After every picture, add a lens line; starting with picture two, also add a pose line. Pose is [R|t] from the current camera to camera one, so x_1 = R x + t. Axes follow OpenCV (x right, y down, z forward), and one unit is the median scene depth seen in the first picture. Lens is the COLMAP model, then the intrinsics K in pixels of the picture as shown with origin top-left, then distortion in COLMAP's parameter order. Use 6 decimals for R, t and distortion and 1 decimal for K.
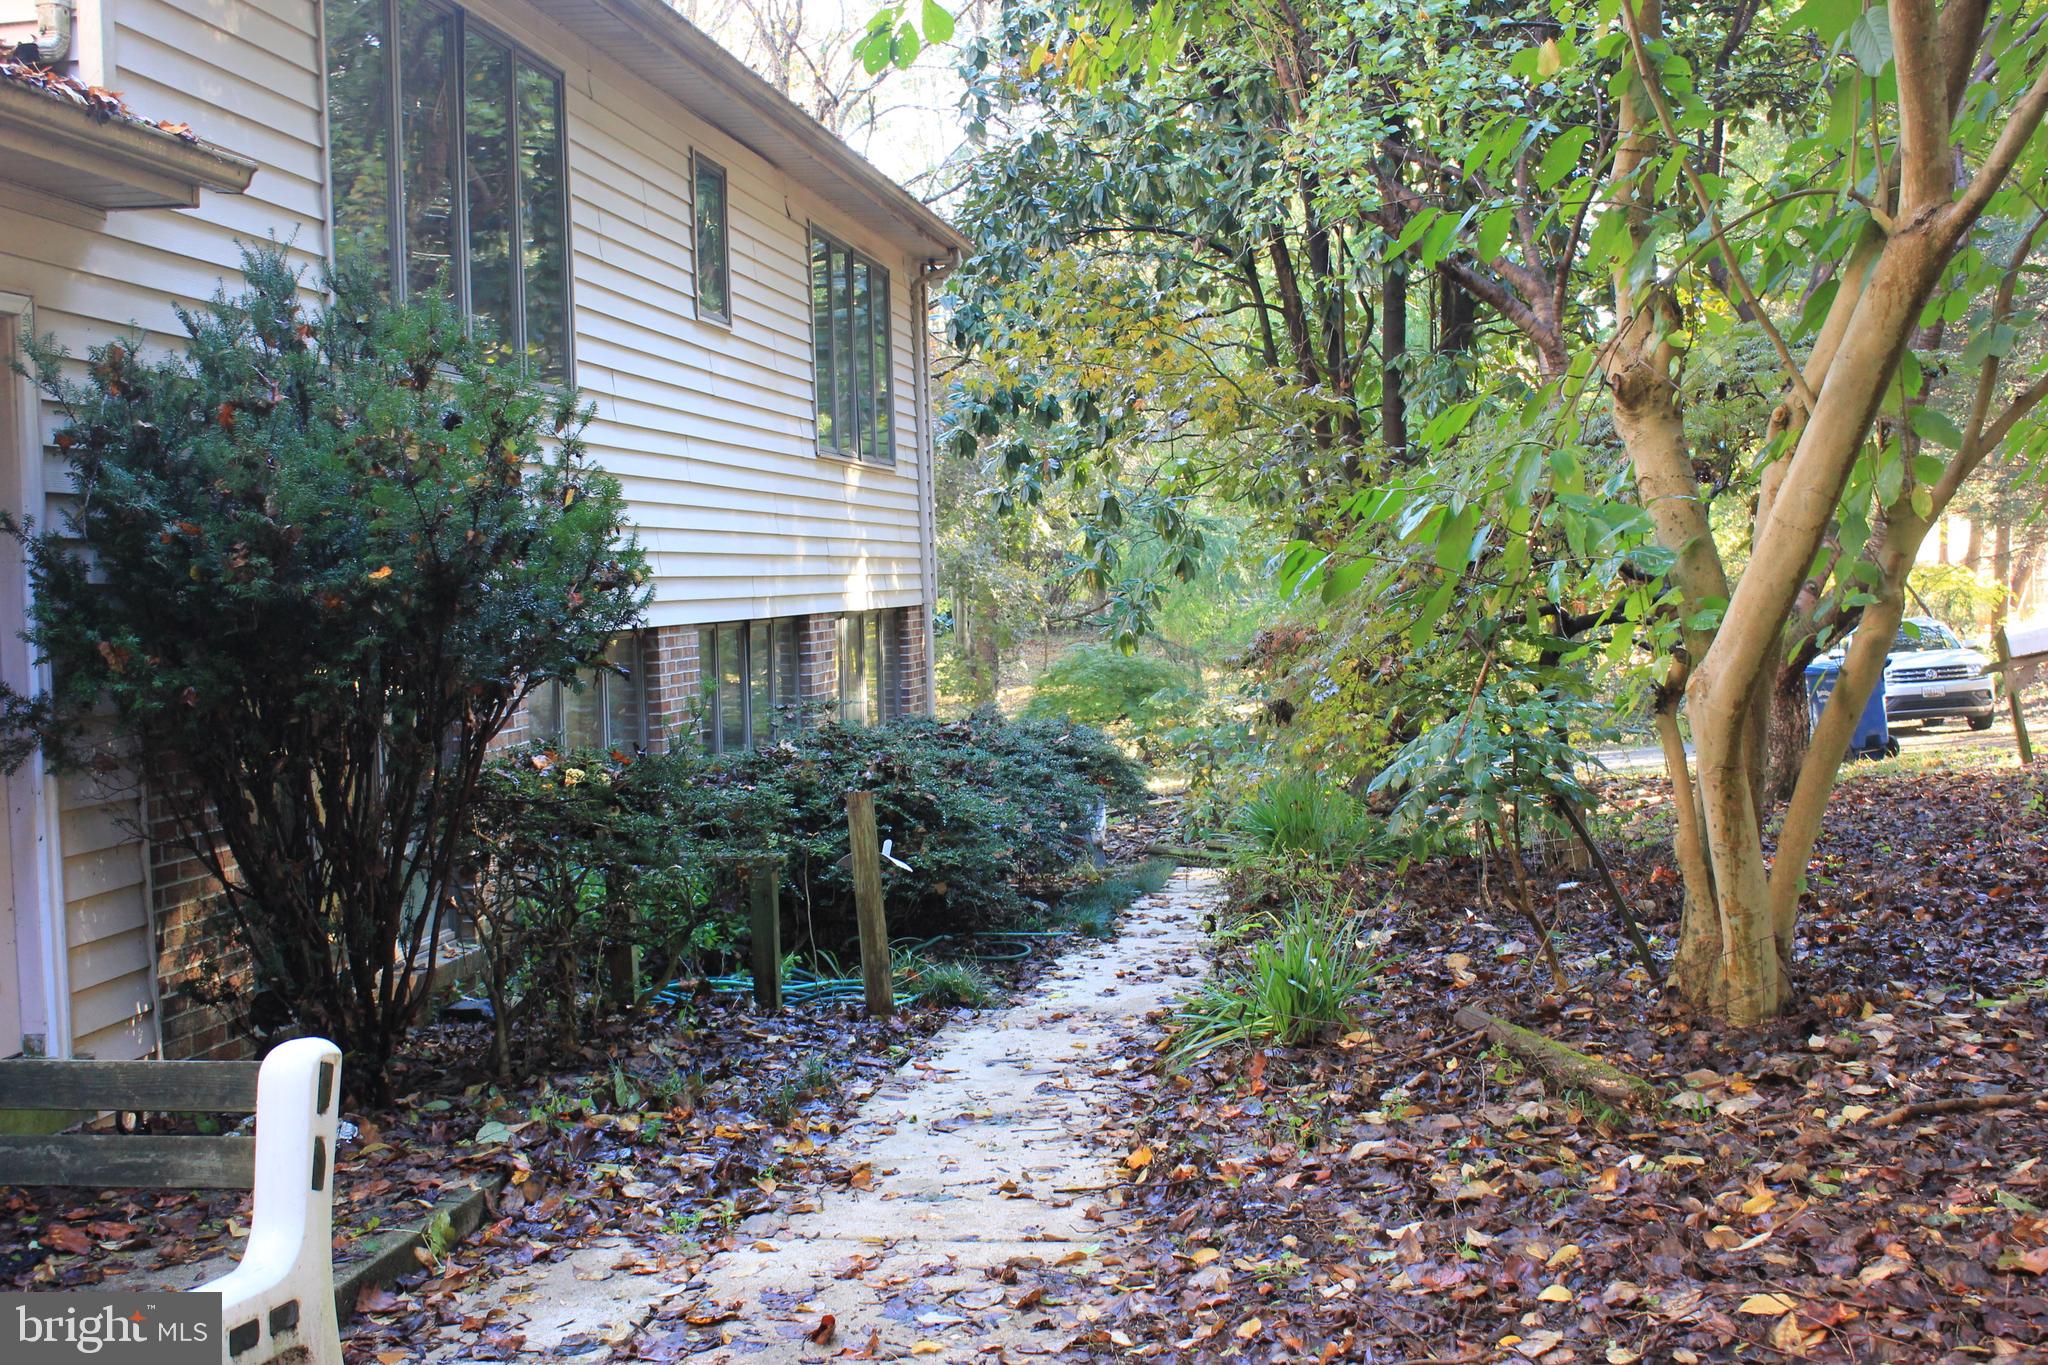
lens RADIAL K [[2235.4, 0, 1024.0], [0, 2235.4, 682.5], [0, 0, 1]] dist [-0.119396, 0.156724]
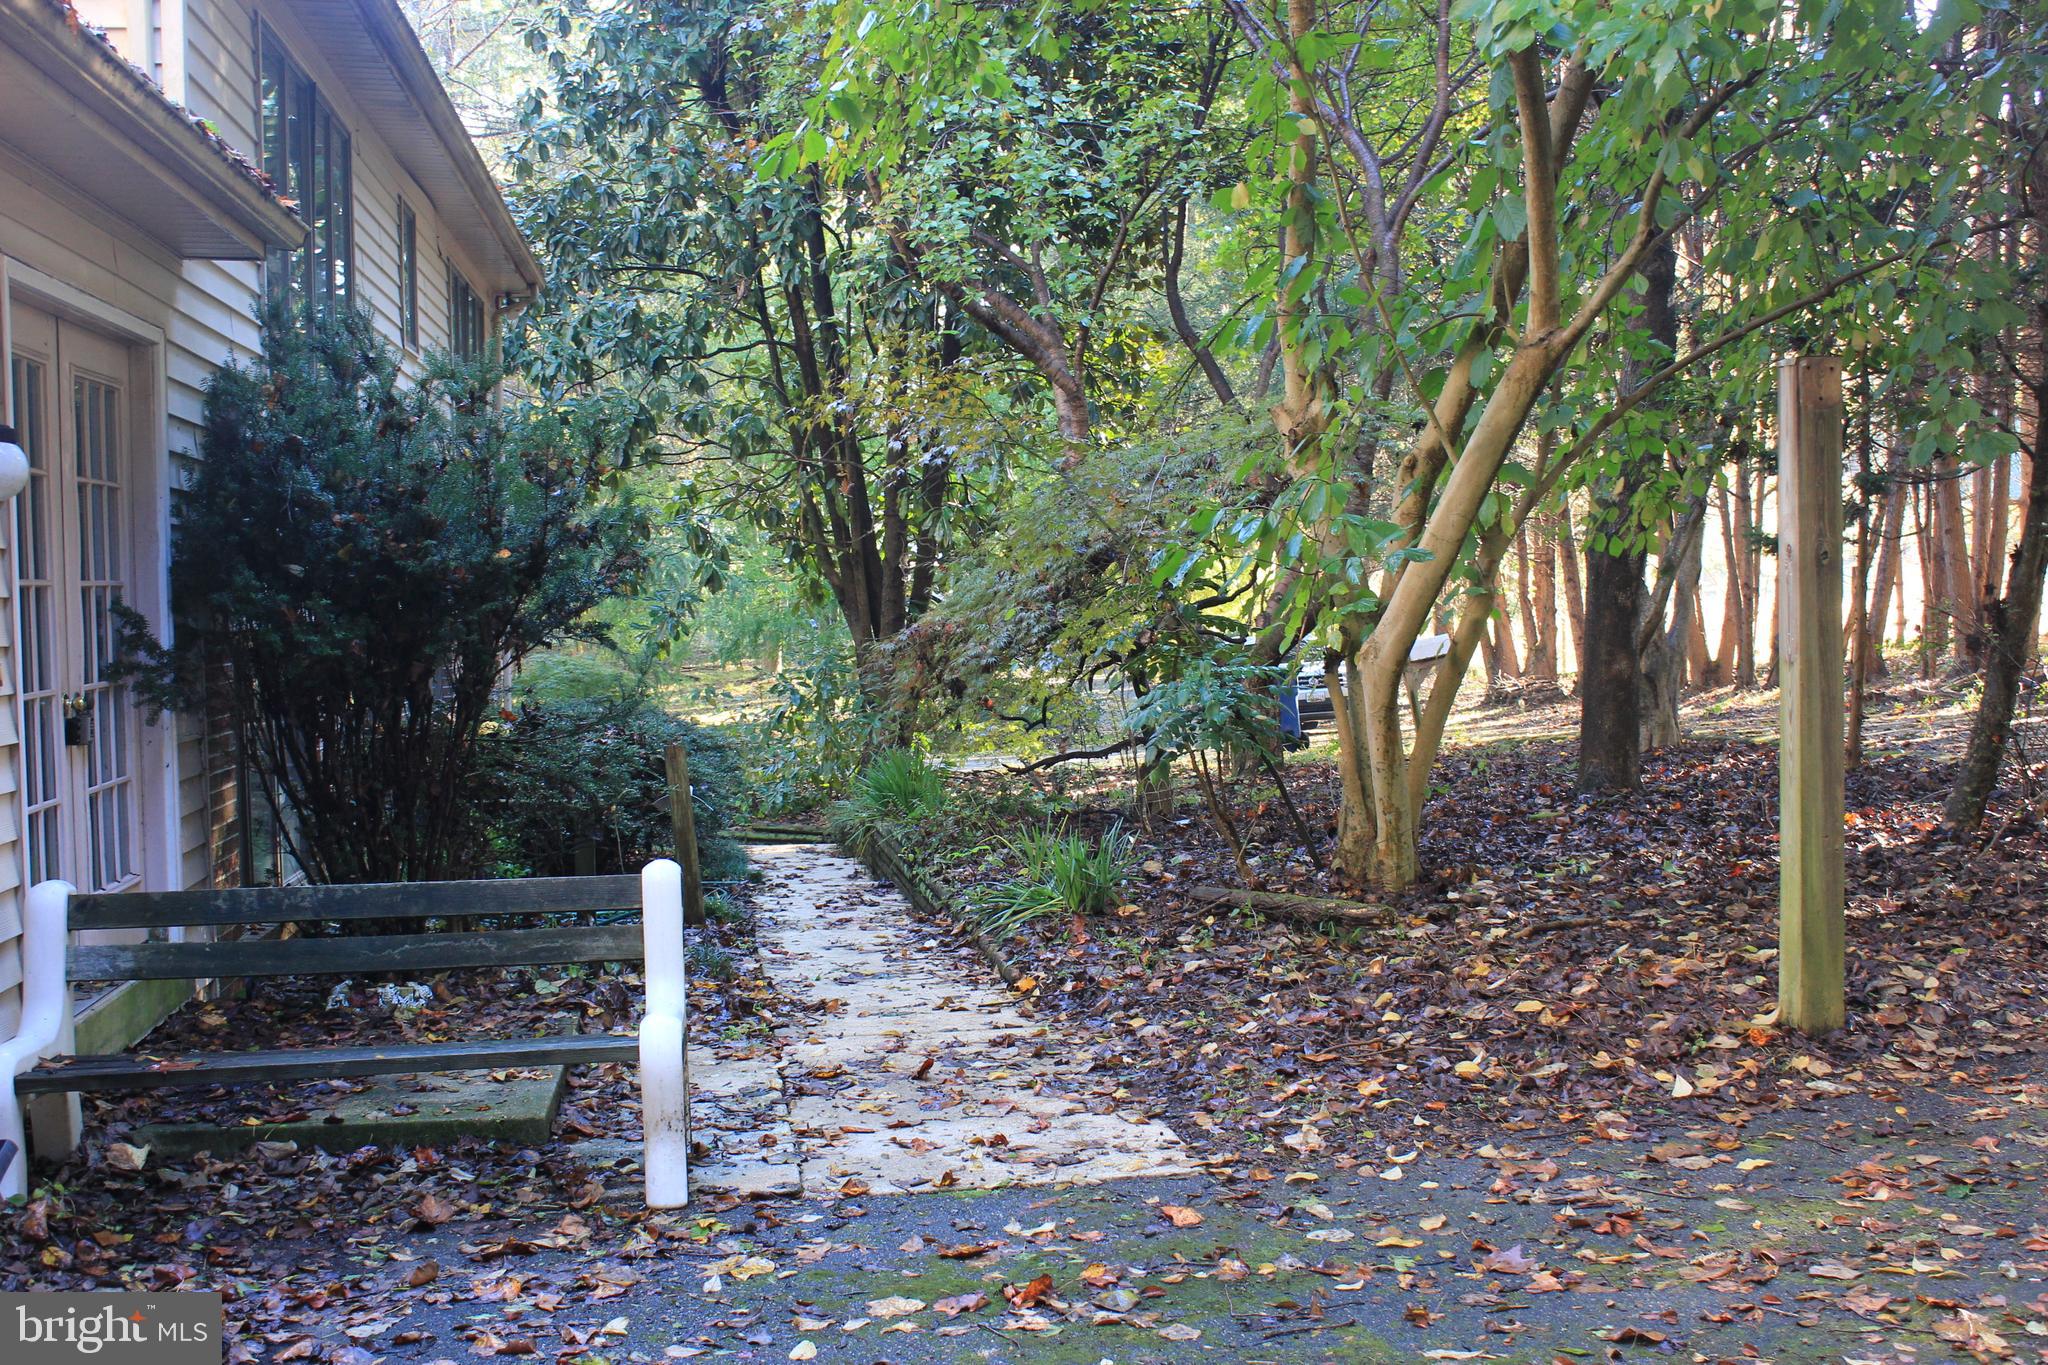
lens RADIAL K [[2235.4, 0, 1024.0], [0, 2235.4, 682.5], [0, 0, 1]] dist [-0.119396, 0.156724]
pose [[0.957398, -0.000744, 0.288772, -0.347865], [0.003764, 0.999944, -0.009902, 0.038332], [-0.288749, 0.010567, 0.957347, -0.334285]]
